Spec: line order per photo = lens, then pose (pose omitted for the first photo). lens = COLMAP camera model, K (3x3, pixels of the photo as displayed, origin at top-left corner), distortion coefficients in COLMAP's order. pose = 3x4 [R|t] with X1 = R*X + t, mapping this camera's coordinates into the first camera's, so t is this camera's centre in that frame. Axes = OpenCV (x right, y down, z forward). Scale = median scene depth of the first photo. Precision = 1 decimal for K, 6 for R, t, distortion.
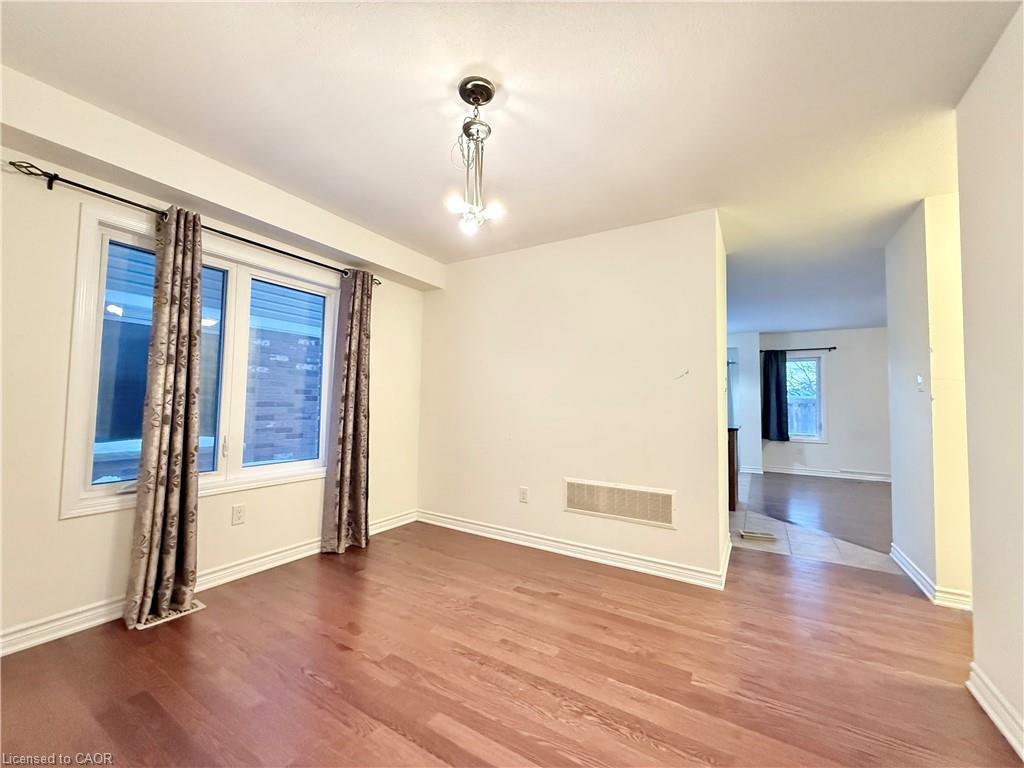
lens RADIAL K [[409.0, 0, 512.0], [0, 409.0, 384.0], [0, 0, 1]] dist [0.000074, -0.000073]
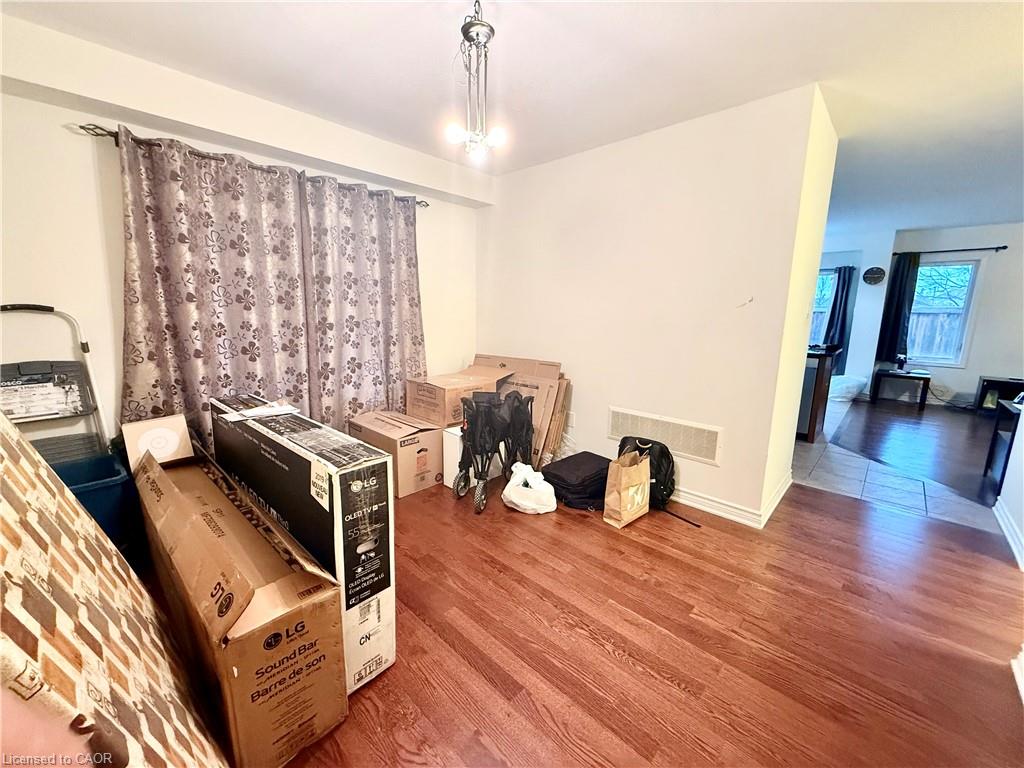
lens RADIAL K [[409.0, 0, 512.0], [0, 409.0, 384.0], [0, 0, 1]] dist [0.000074, -0.000073]
pose [[0.976889, 0.034384, -0.210964, 0.168918], [0.014492, 0.974052, 0.225861, -0.082585], [0.213256, -0.223698, 0.951042, 0.028525]]
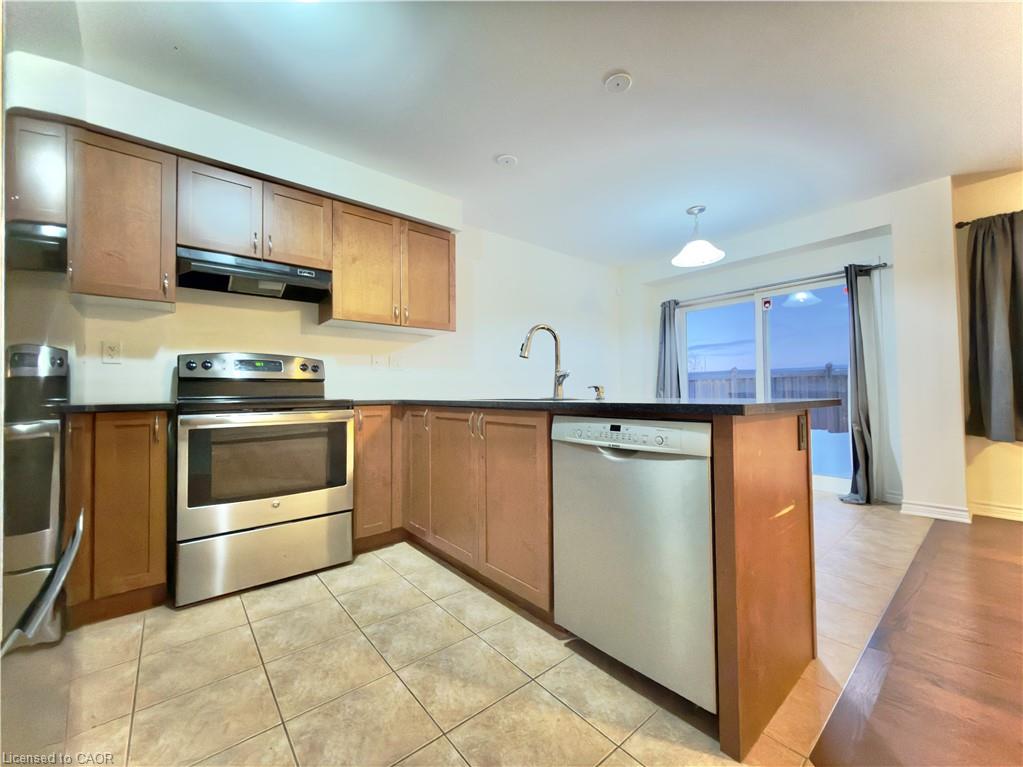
lens RADIAL K [[408.6, 0, 511.5], [0, 408.6, 383.5], [0, 0, 1]] dist [0.000074, -0.000073]
pose [[0.942276, -0.037387, -0.332744, 1.107844], [0.045779, 0.998800, 0.017415, 0.186233], [0.331693, -0.031643, 0.942856, 1.605474]]
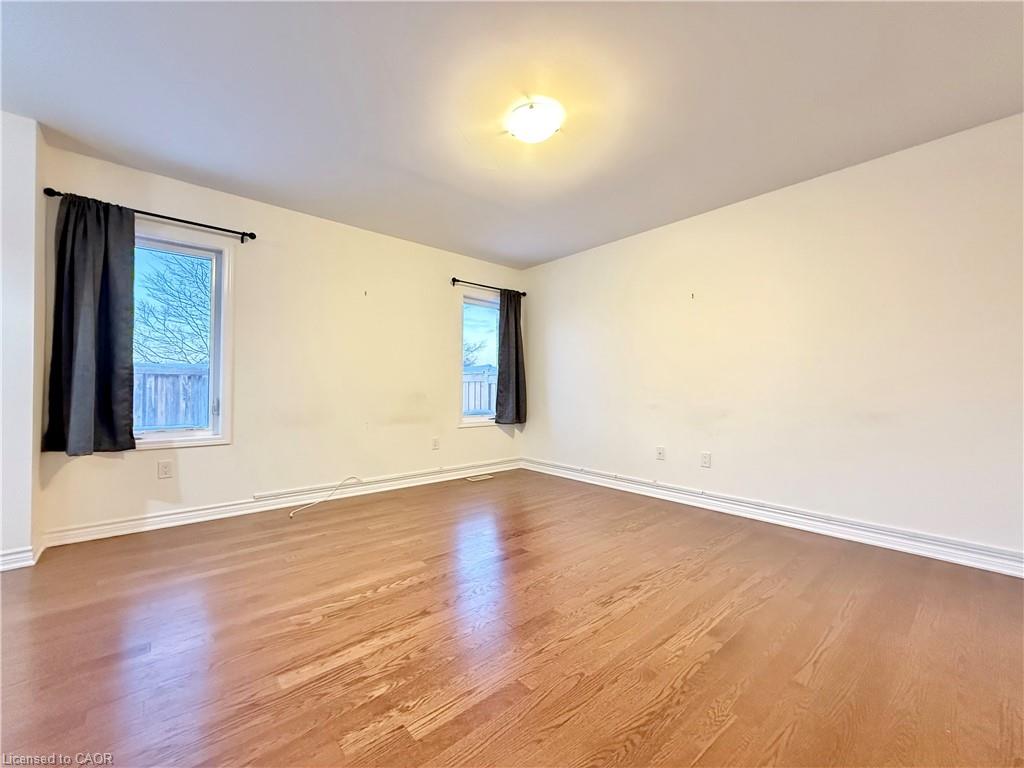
lens RADIAL K [[409.0, 0, 512.0], [0, 409.0, 384.0], [0, 0, 1]] dist [0.000074, -0.000073]
pose [[0.302186, -0.004048, 0.953240, 1.433588], [-0.046466, 0.998740, 0.018971, 0.188146], [-0.952116, -0.050026, 0.301617, 1.883711]]
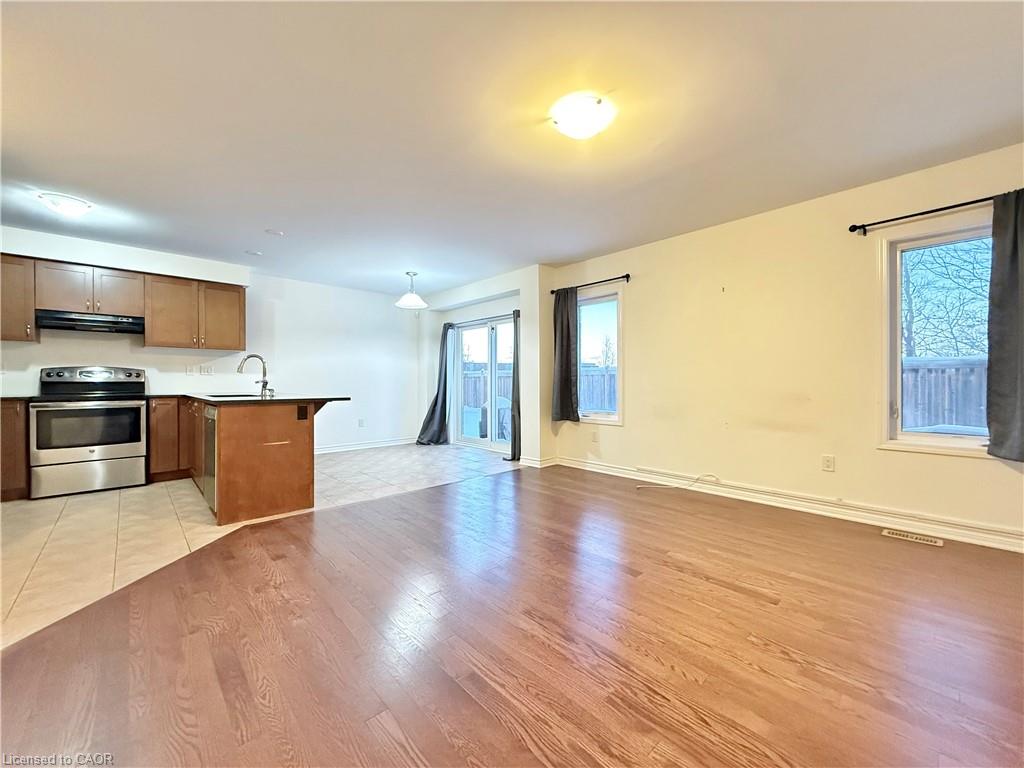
lens RADIAL K [[413.5, 0, 512.0], [0, 413.5, 384.0], [0, 0, 1]] dist [0.001242, -0.000019]
pose [[0.959744, -0.019366, -0.280207, 2.615093], [0.033662, 0.998360, 0.046298, 0.143211], [0.278851, -0.053867, 0.958822, 1.074132]]
